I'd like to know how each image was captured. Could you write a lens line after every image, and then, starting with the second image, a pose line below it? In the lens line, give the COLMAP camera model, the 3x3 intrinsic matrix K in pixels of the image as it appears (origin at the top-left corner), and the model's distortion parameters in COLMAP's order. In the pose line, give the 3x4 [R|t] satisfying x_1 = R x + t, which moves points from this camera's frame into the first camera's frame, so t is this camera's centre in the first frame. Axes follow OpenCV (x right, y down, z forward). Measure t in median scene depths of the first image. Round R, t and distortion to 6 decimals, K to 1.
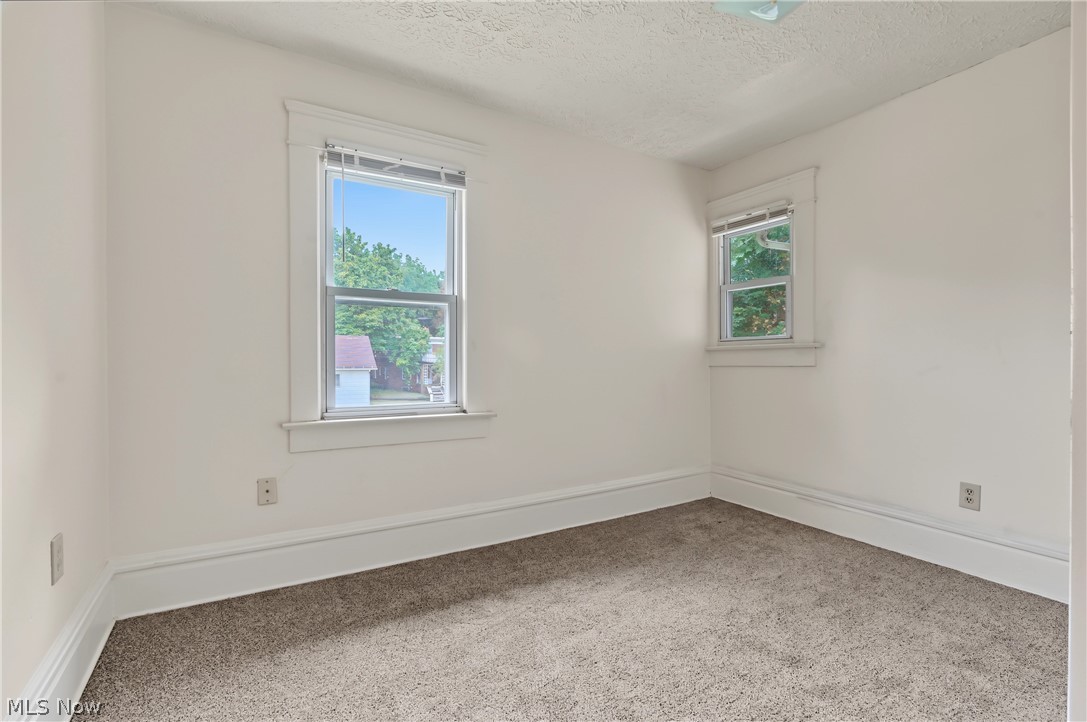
lens RADIAL K [[500.6, 0, 546.9], [0, 500.6, 365.7], [0, 0, 1]] dist [-0.005019, -0.000059]
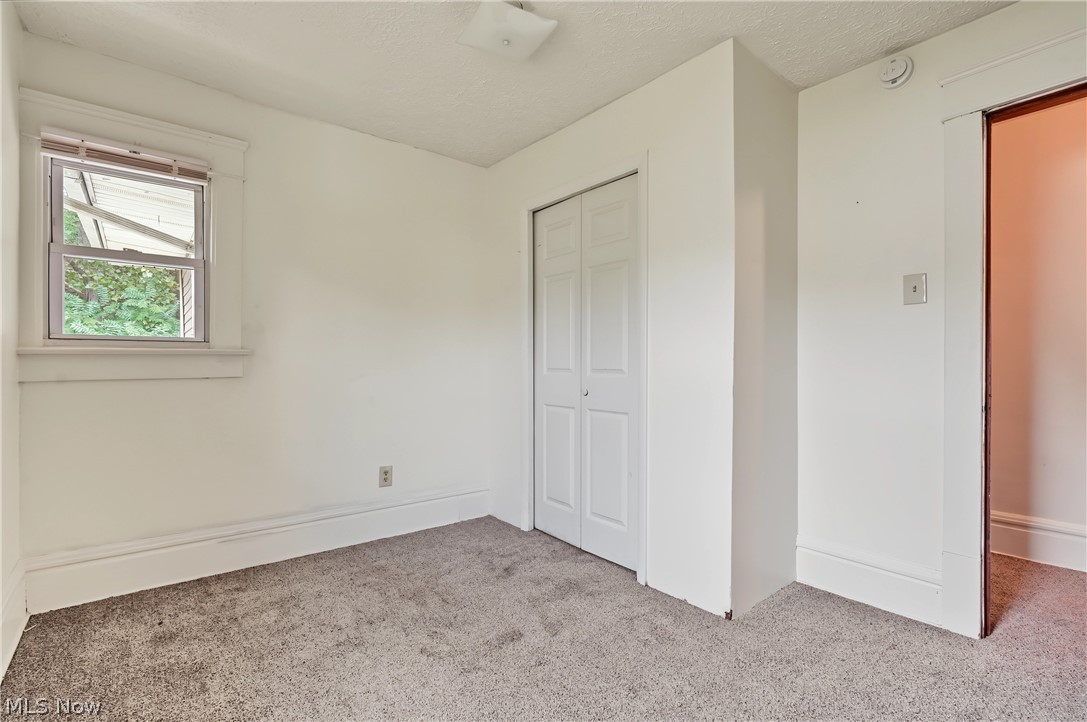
lens RADIAL K [[500.6, 0, 546.9], [0, 500.6, 365.7], [0, 0, 1]] dist [-0.005019, -0.000059]
pose [[-0.151026, -0.004340, 0.988520, -0.385880], [0.007560, 0.999956, 0.005545, -0.020039], [-0.988501, 0.008310, -0.150986, 0.639094]]
